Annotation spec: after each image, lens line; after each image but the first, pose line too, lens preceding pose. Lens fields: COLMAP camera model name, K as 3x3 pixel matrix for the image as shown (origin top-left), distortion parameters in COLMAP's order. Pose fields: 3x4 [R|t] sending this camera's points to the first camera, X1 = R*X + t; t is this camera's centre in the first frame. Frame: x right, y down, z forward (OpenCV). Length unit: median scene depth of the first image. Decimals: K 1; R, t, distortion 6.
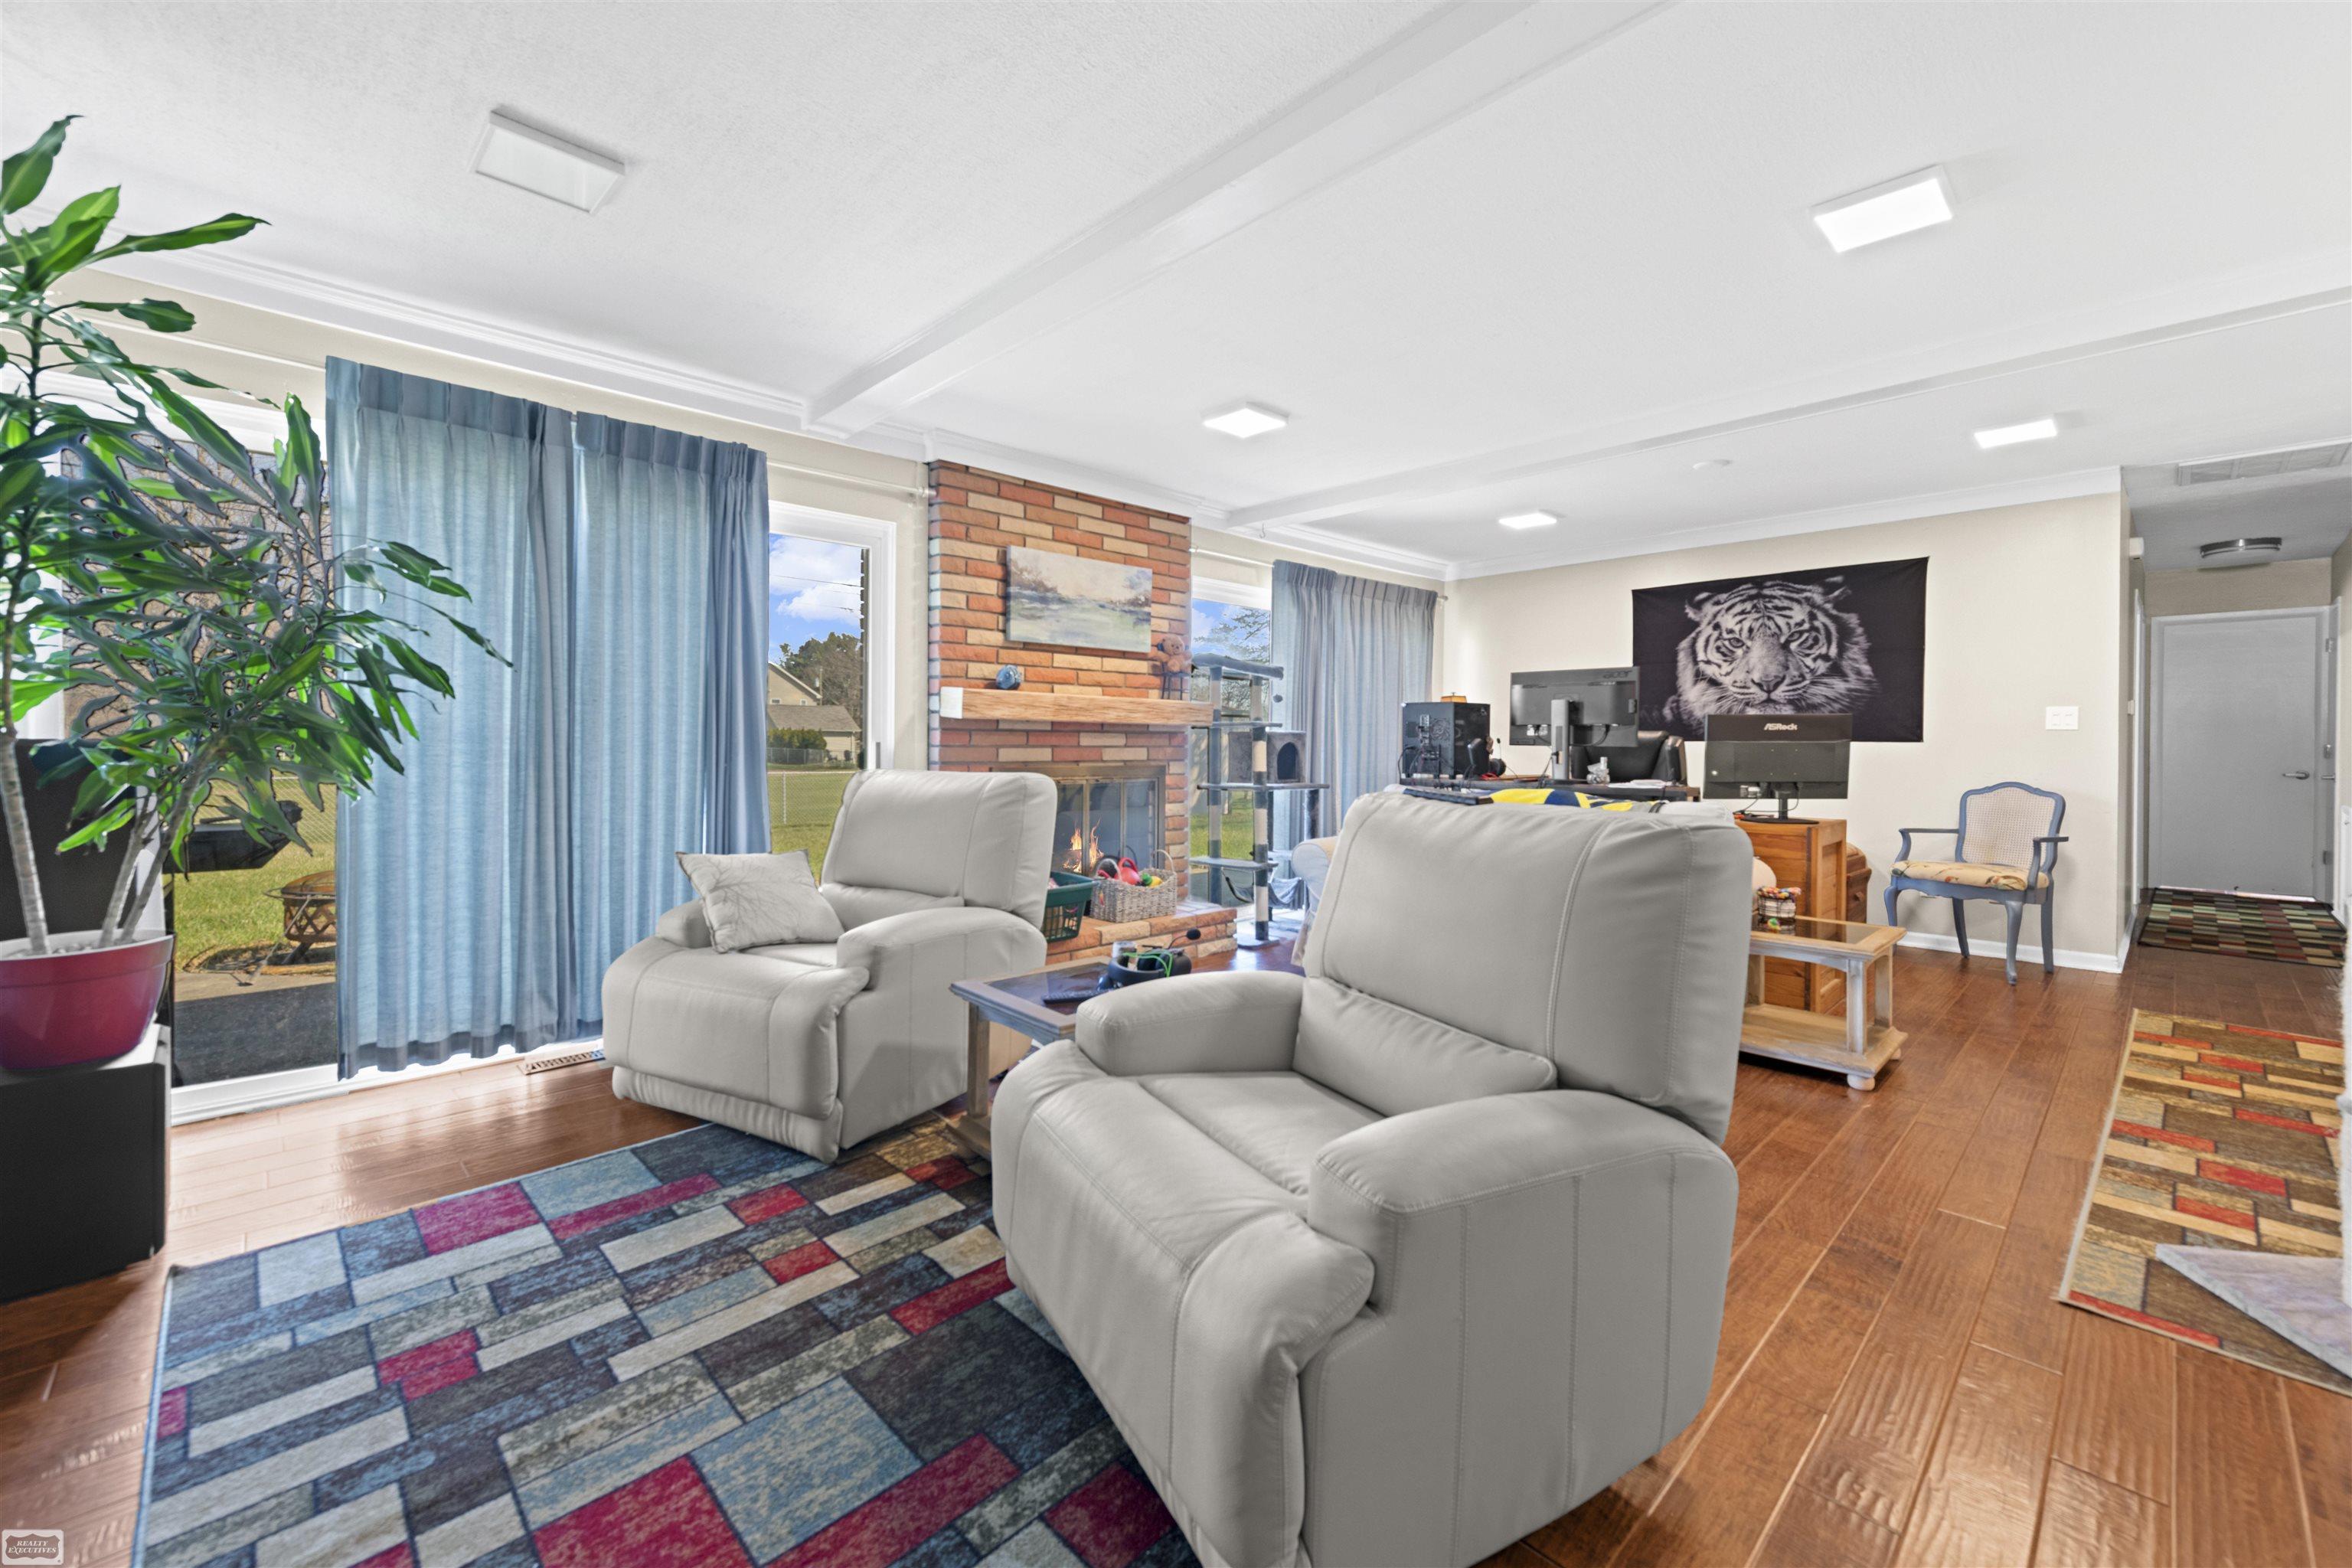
lens RADIAL K [[943.9, 0, 1179.3], [0, 943.9, 778.7], [0, 0, 1]] dist [0.012708, -0.000460]
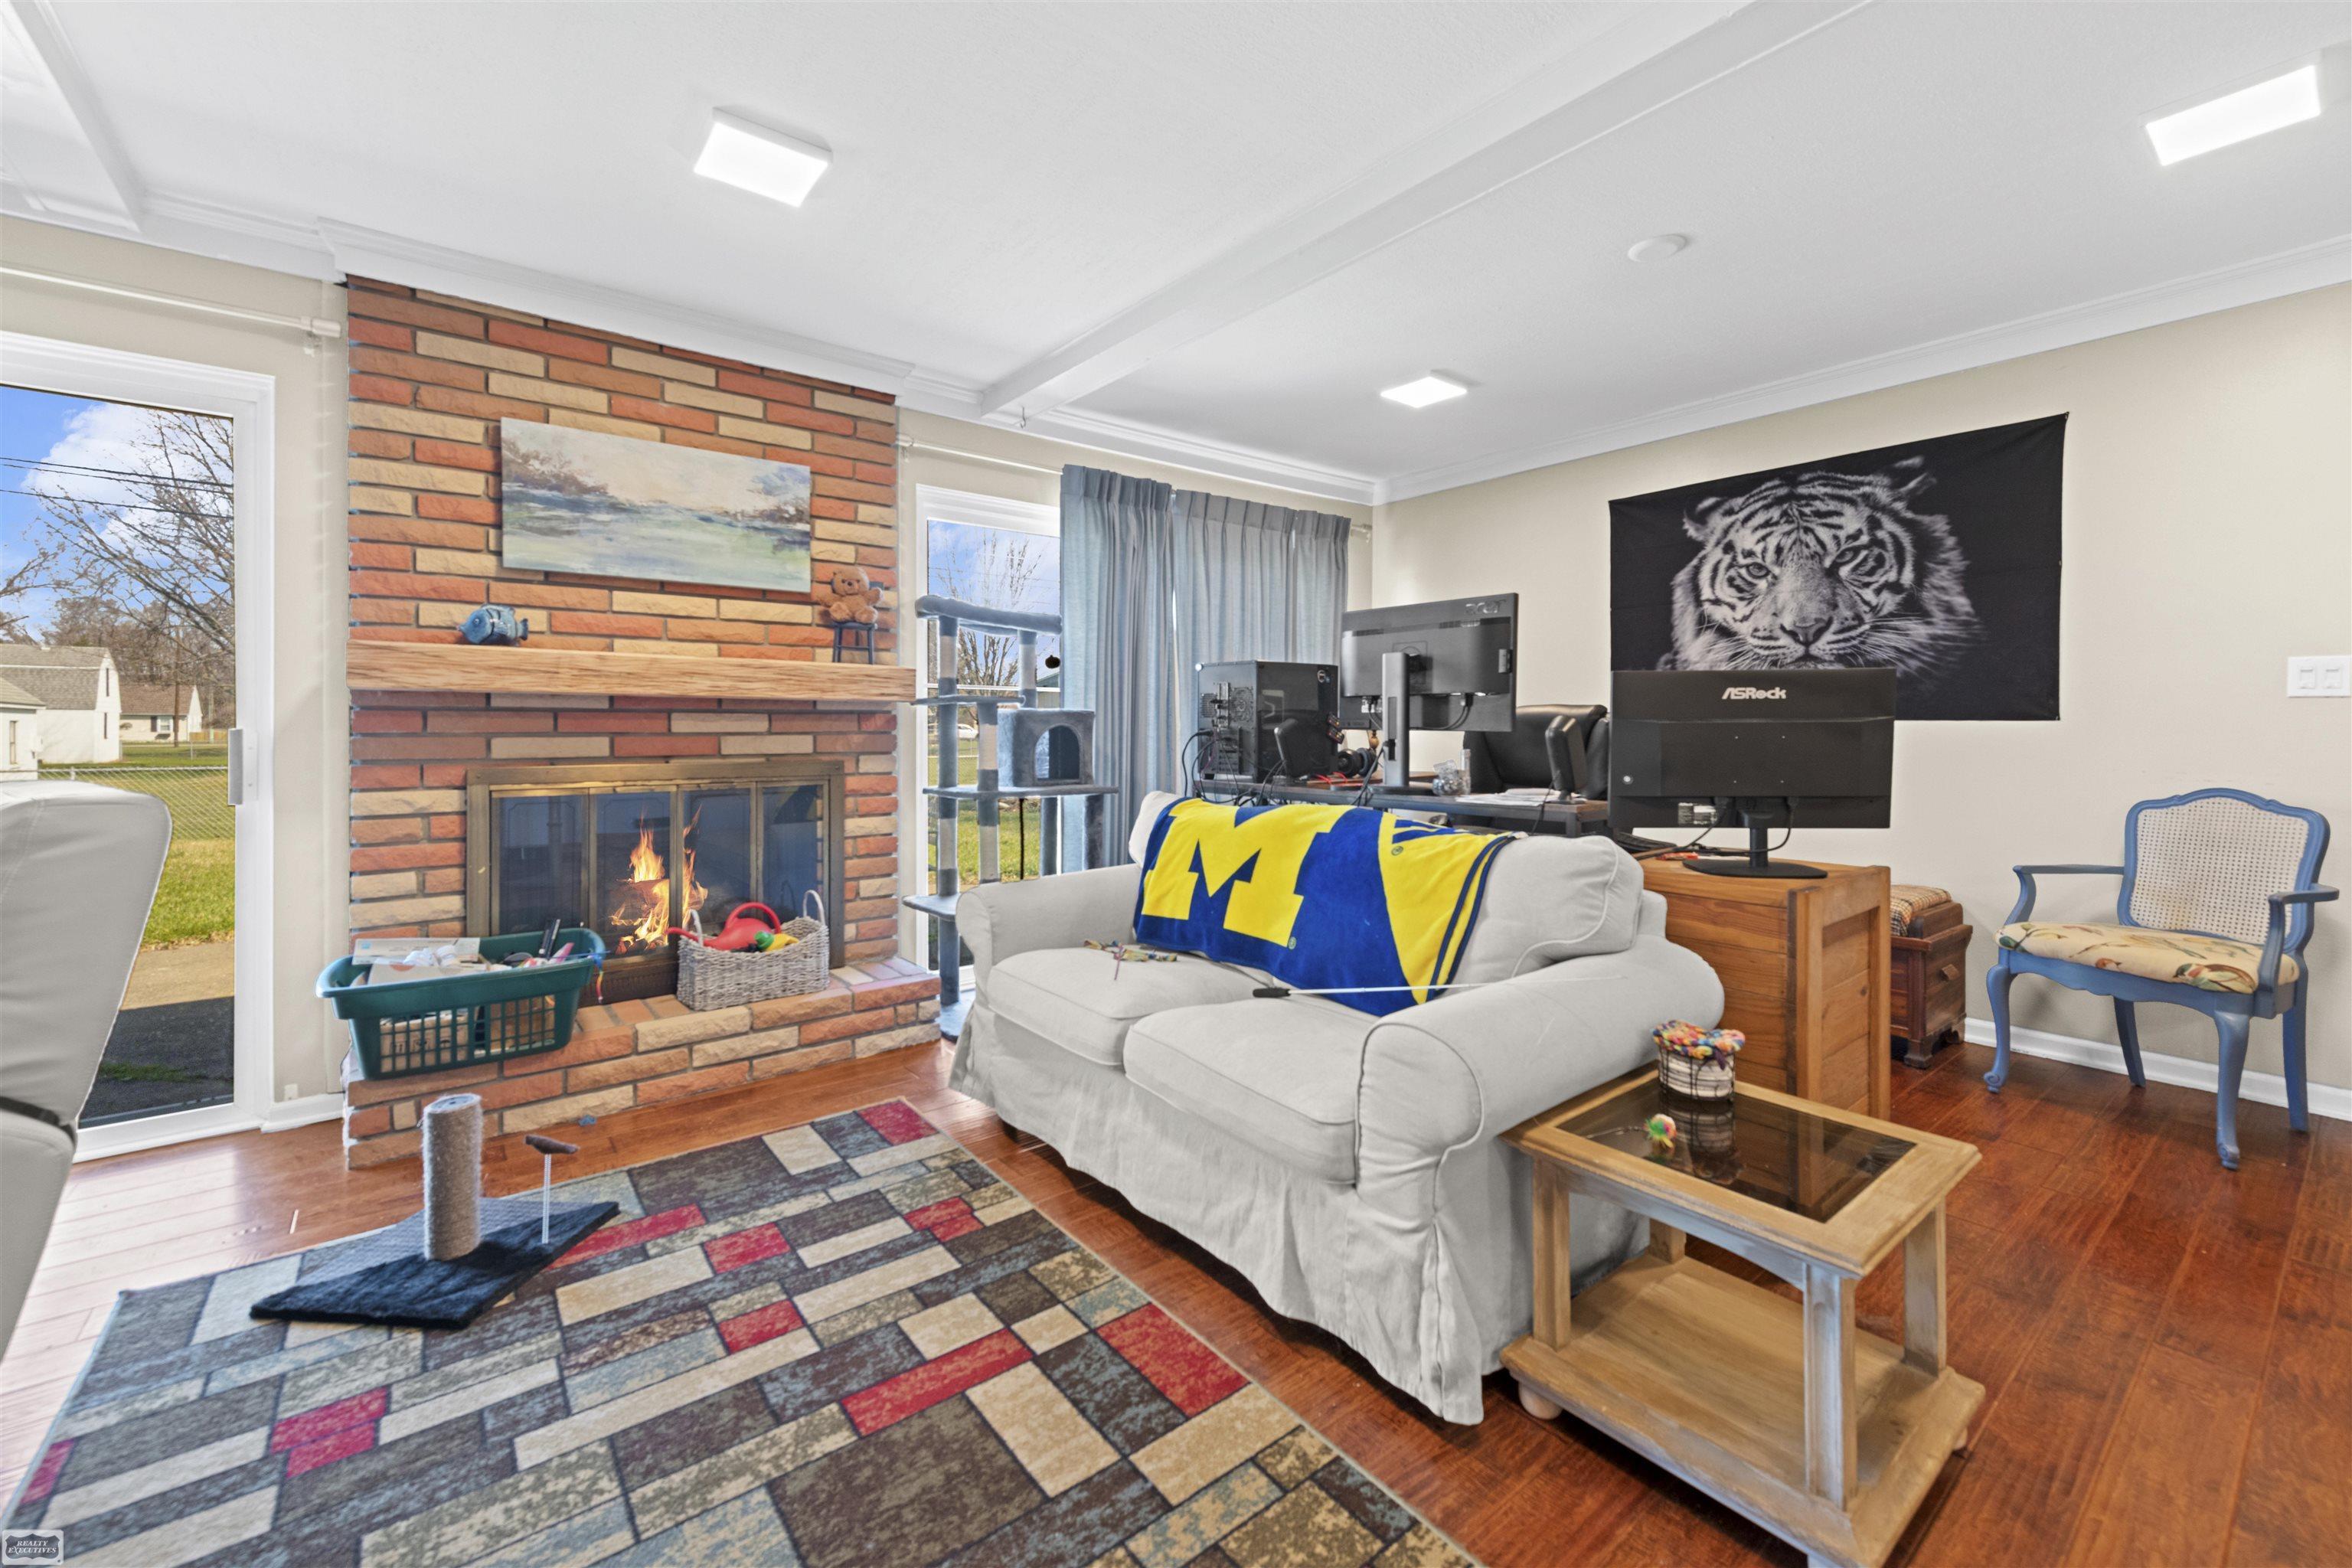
lens RADIAL K [[963.2, 0, 1226.7], [0, 963.2, 746.0], [0, 0, 1]] dist [0.030630, -0.010765]
pose [[0.996275, -0.003901, -0.086148, 0.295421], [0.001879, 0.999721, -0.023541, -0.008034], [0.086216, 0.023292, 0.996004, 0.321692]]
